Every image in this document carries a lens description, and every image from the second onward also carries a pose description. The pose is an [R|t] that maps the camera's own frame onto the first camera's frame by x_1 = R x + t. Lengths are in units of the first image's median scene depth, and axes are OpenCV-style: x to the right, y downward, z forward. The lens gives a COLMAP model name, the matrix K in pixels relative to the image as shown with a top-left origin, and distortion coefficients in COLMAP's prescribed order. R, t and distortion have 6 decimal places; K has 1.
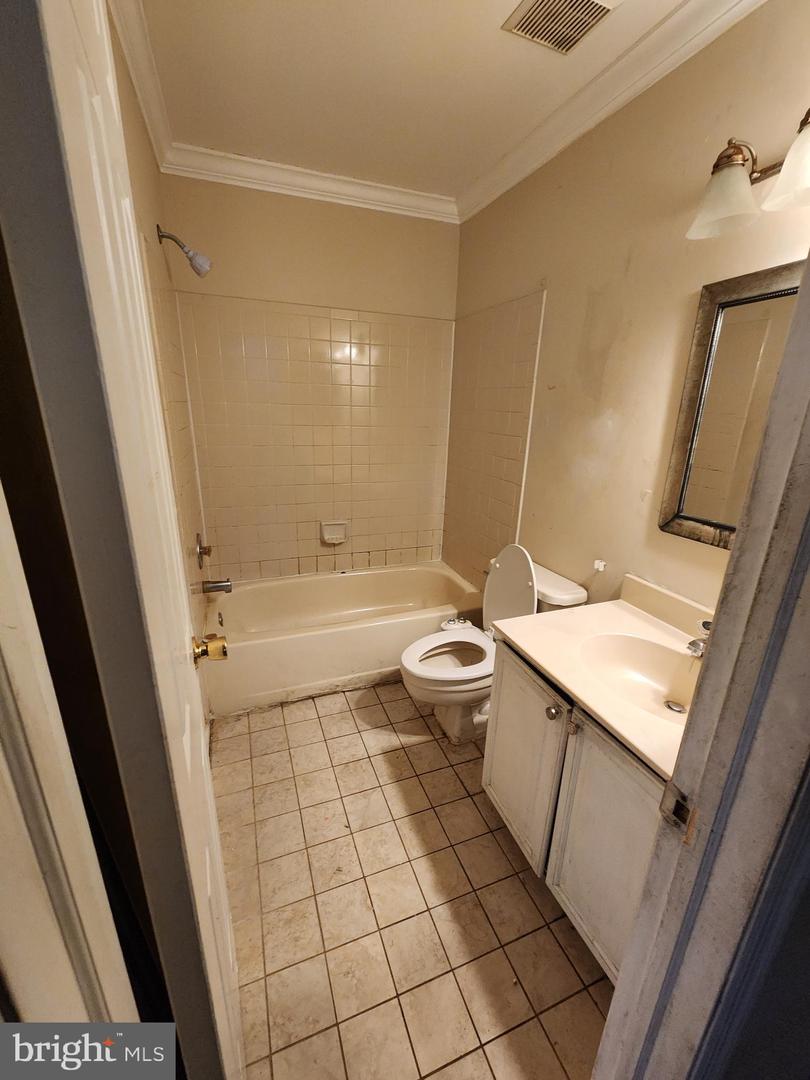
lens RADIAL K [[440.8, 0, 403.1], [0, 440.8, 539.8], [0, 0, 1]] dist [0.000598, -0.000302]
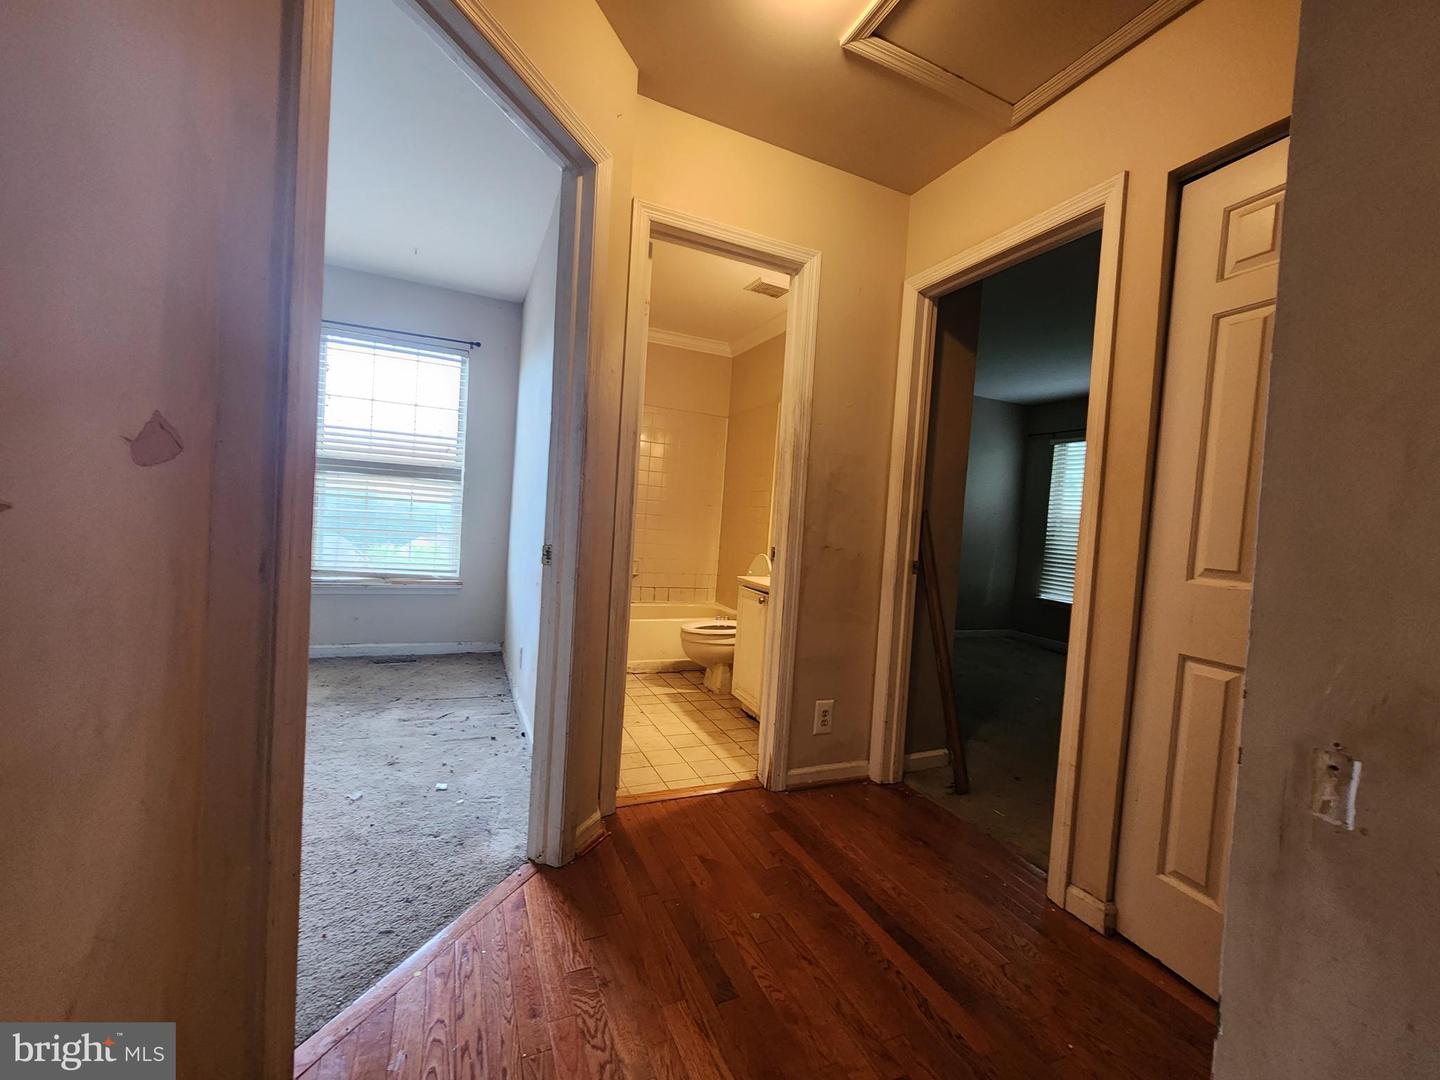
lens RADIAL K [[587.8, 0, 720.7], [0, 587.8, 540.5], [0, 0, 1]] dist [0.000598, -0.000302]
pose [[0.997091, 0.043214, 0.062785, -0.008522], [-0.025389, 0.965008, -0.260990, 0.531964], [-0.071866, 0.258636, 0.963298, -1.002898]]
